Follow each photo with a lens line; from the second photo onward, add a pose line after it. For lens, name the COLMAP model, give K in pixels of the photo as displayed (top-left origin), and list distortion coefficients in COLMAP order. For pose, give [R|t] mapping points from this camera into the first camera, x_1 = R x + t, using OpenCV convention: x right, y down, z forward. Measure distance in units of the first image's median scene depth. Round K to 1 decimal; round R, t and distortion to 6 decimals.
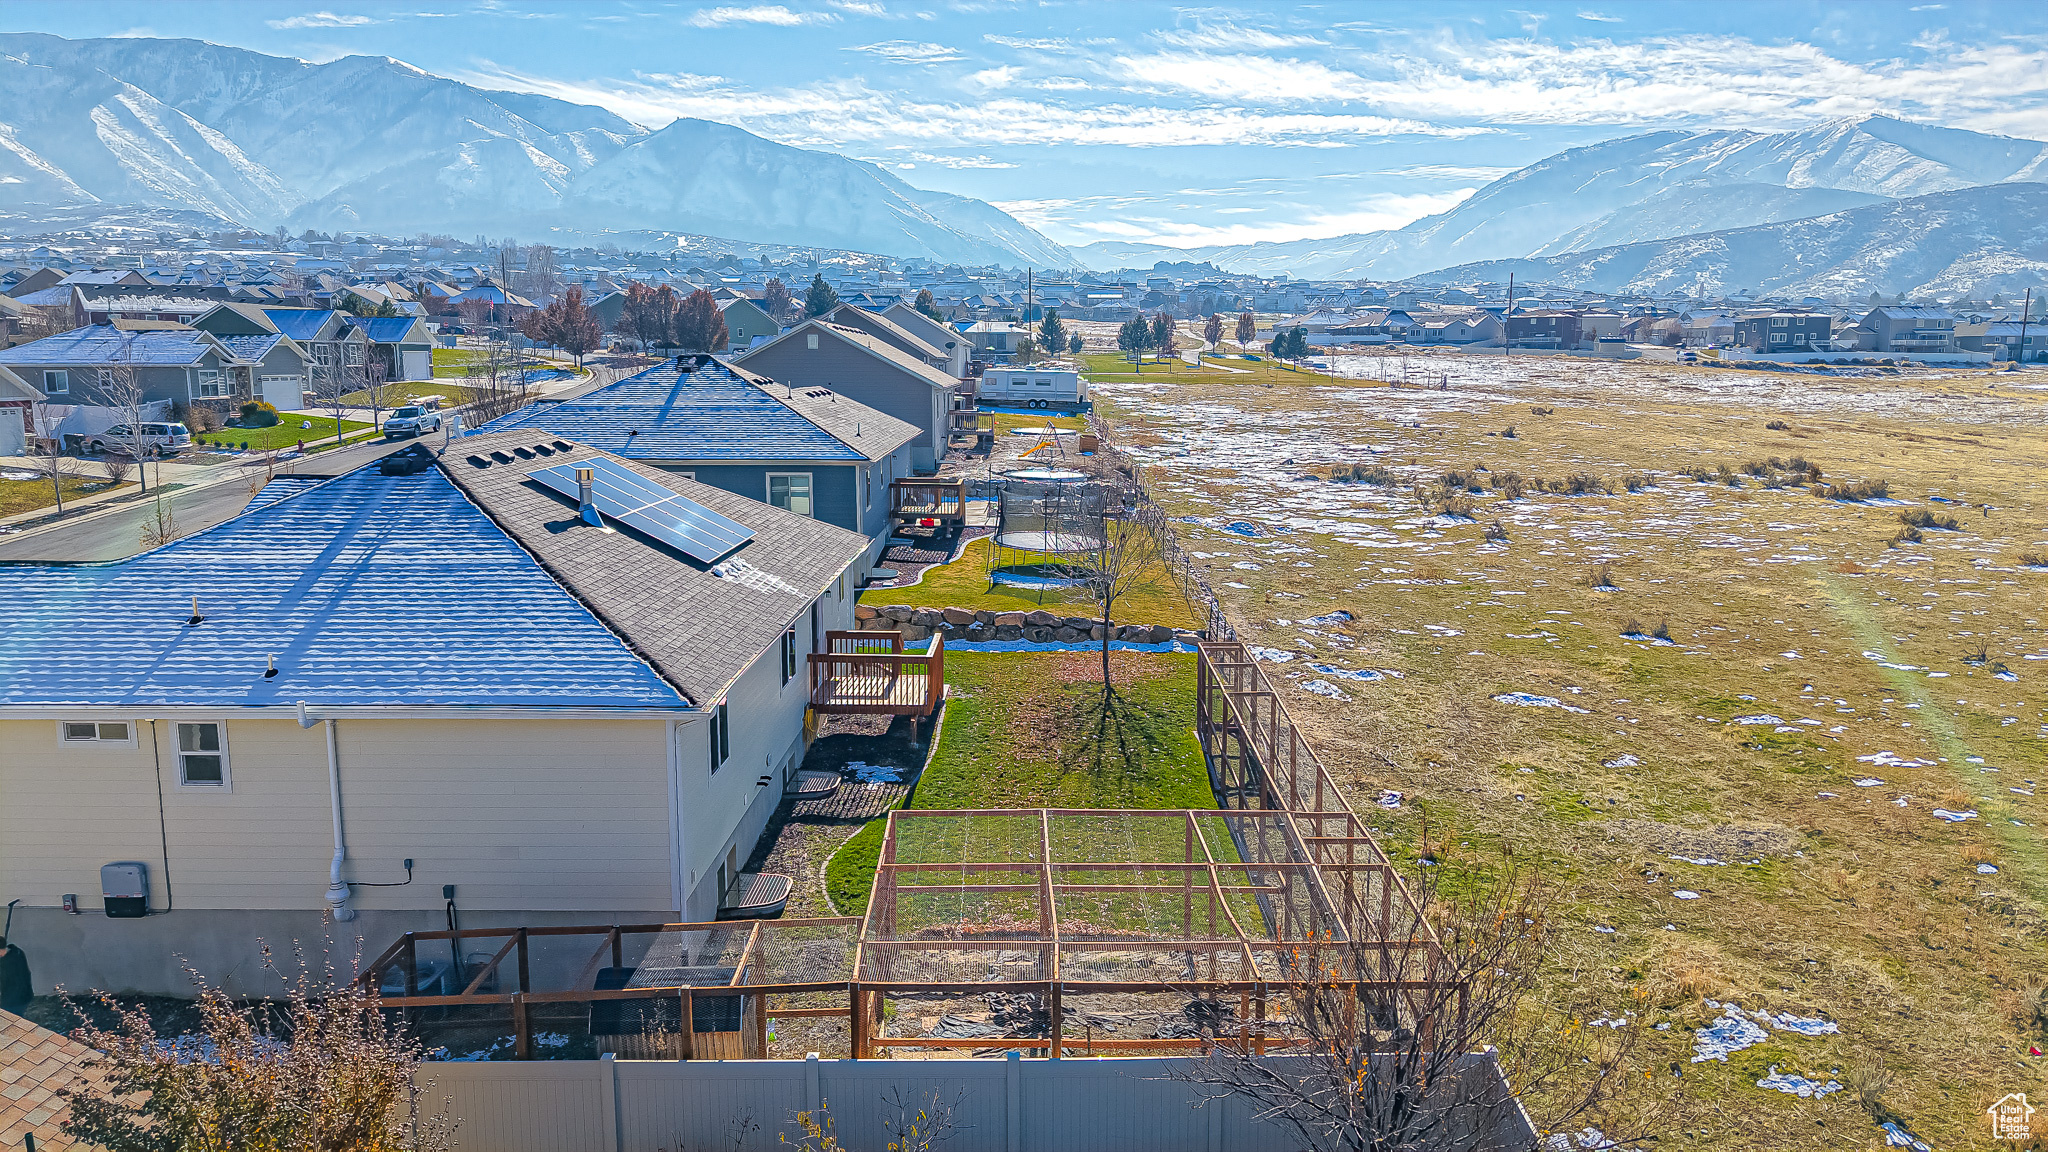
lens RADIAL K [[1374.8, 0, 1022.9], [0, 1374.8, 577.3], [0, 0, 1]] dist [0.017132, -0.015895]
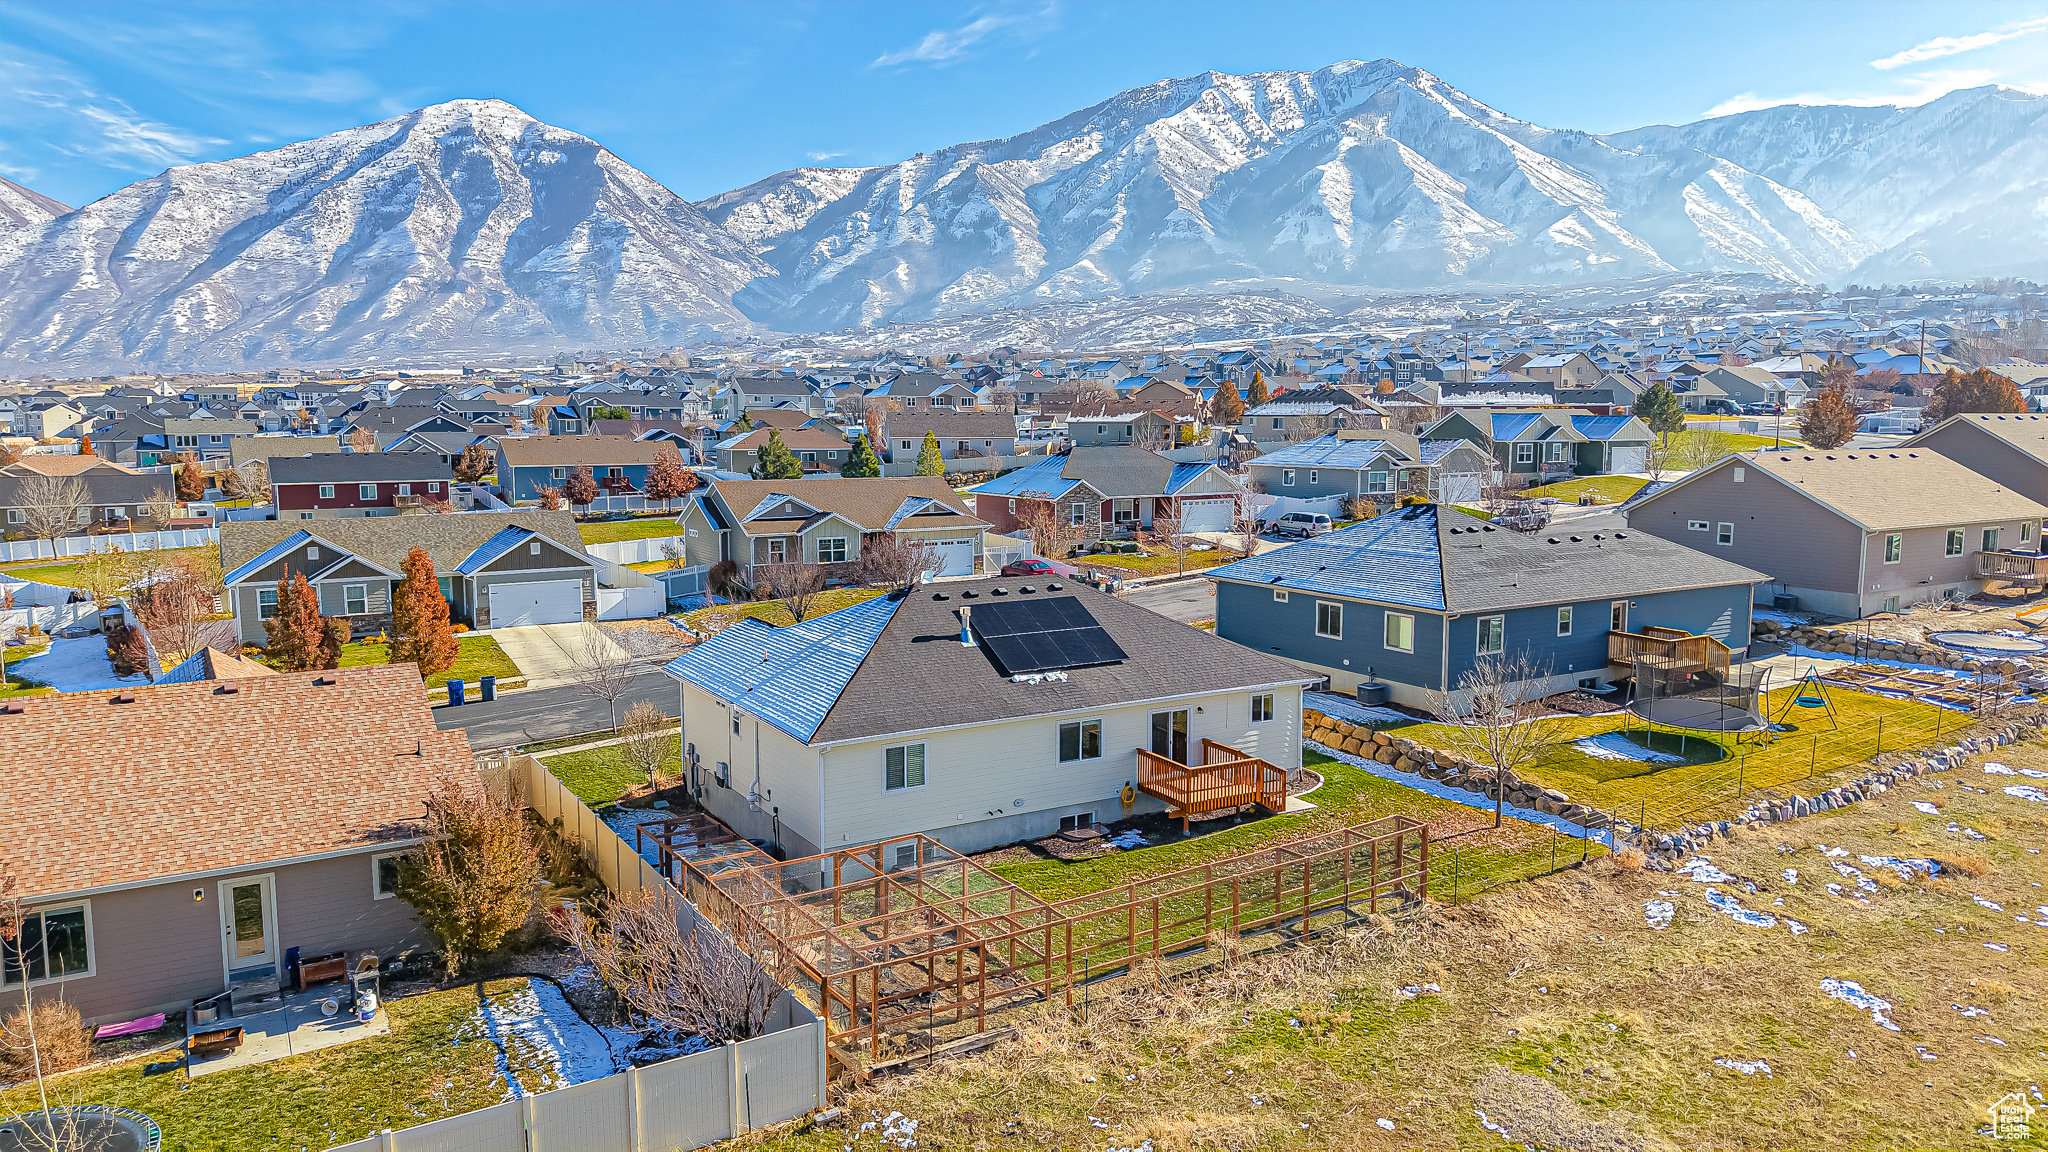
lens RADIAL K [[1375.5, 0, 1023.4], [0, 1375.5, 563.6], [0, 0, 1]] dist [0.032025, -0.035850]
pose [[0.525057, 0.091917, -0.846089, 0.820930], [-0.131970, 0.990919, 0.025754, -0.131268], [0.840773, 0.098136, 0.532419, 0.100424]]
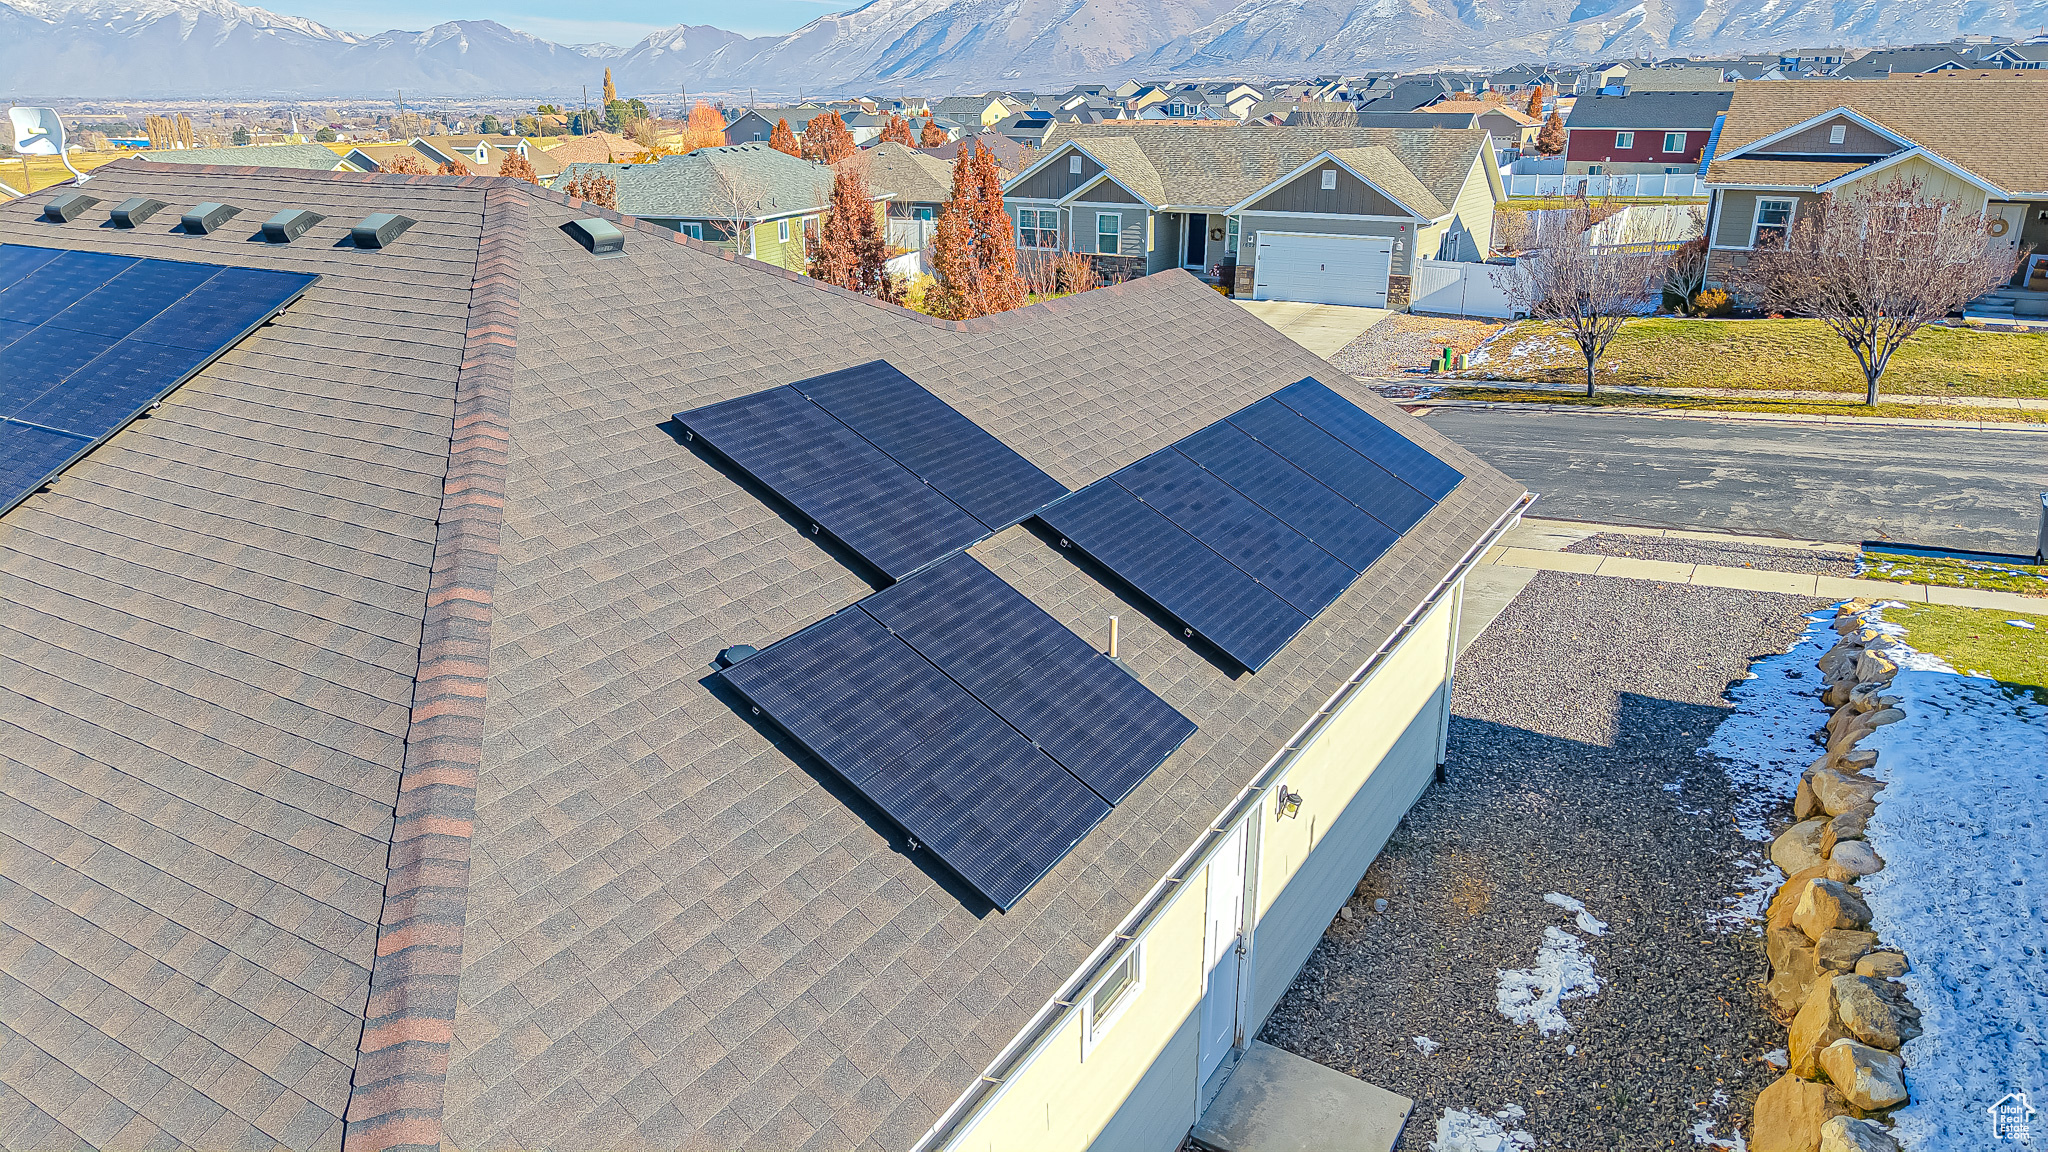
lens RADIAL K [[1374.8, 0, 1022.9], [0, 1374.8, 577.3], [0, 0, 1]] dist [0.017132, -0.015895]
pose [[-0.500618, 0.286258, -0.816969, -0.089598], [-0.136957, 0.905667, 0.401261, -0.147355], [0.854766, 0.312768, -0.414188, 1.089959]]
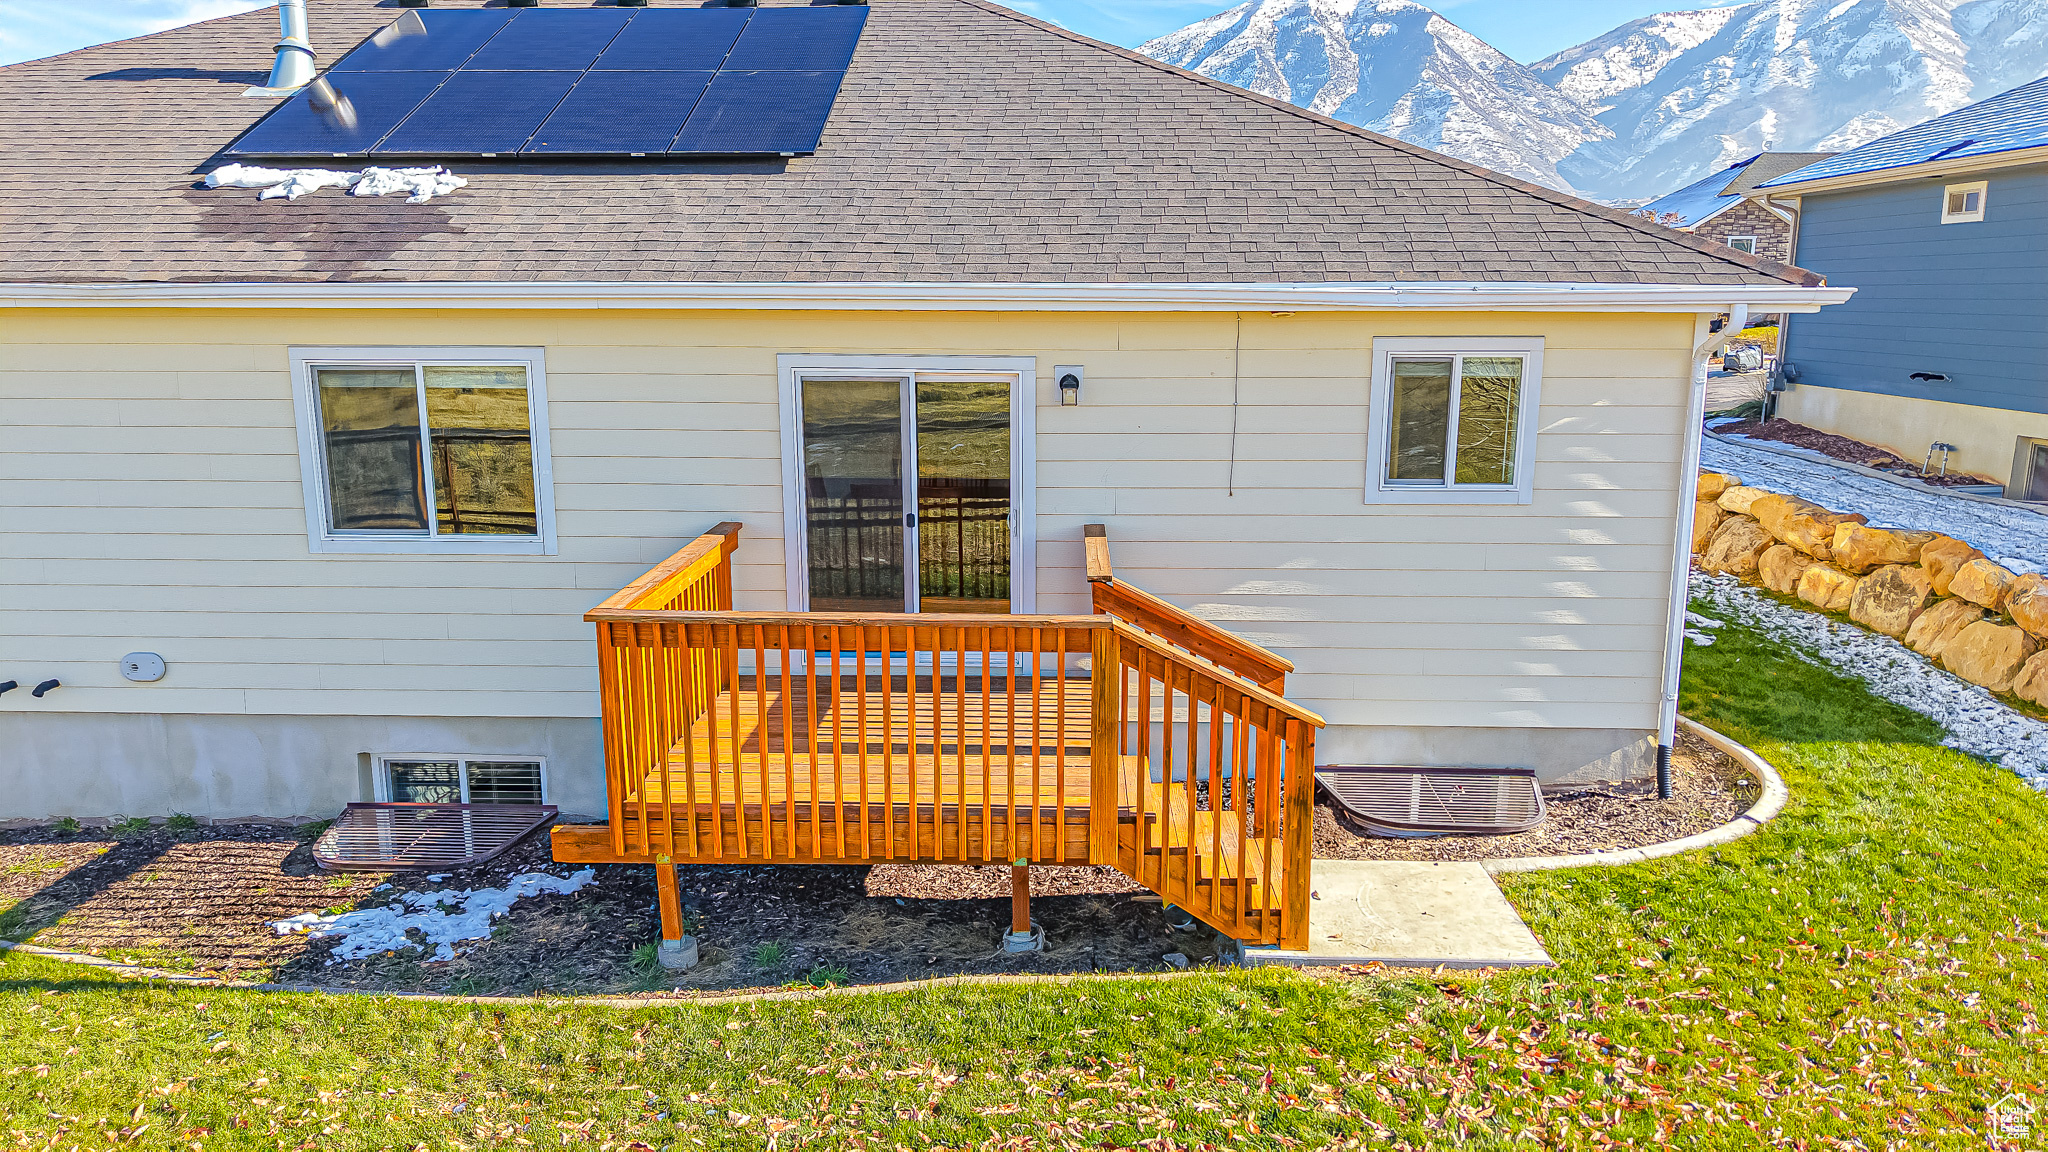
lens RADIAL K [[1377.0, 0, 1028.8], [0, 1377.0, 576.3], [0, 0, 1]] dist [0.025880, -0.023709]
pose [[-0.007656, 0.200485, -0.979667, 0.137490], [-0.157166, 0.967278, 0.199178, -0.006435], [0.987543, 0.155495, 0.024104, 0.897649]]
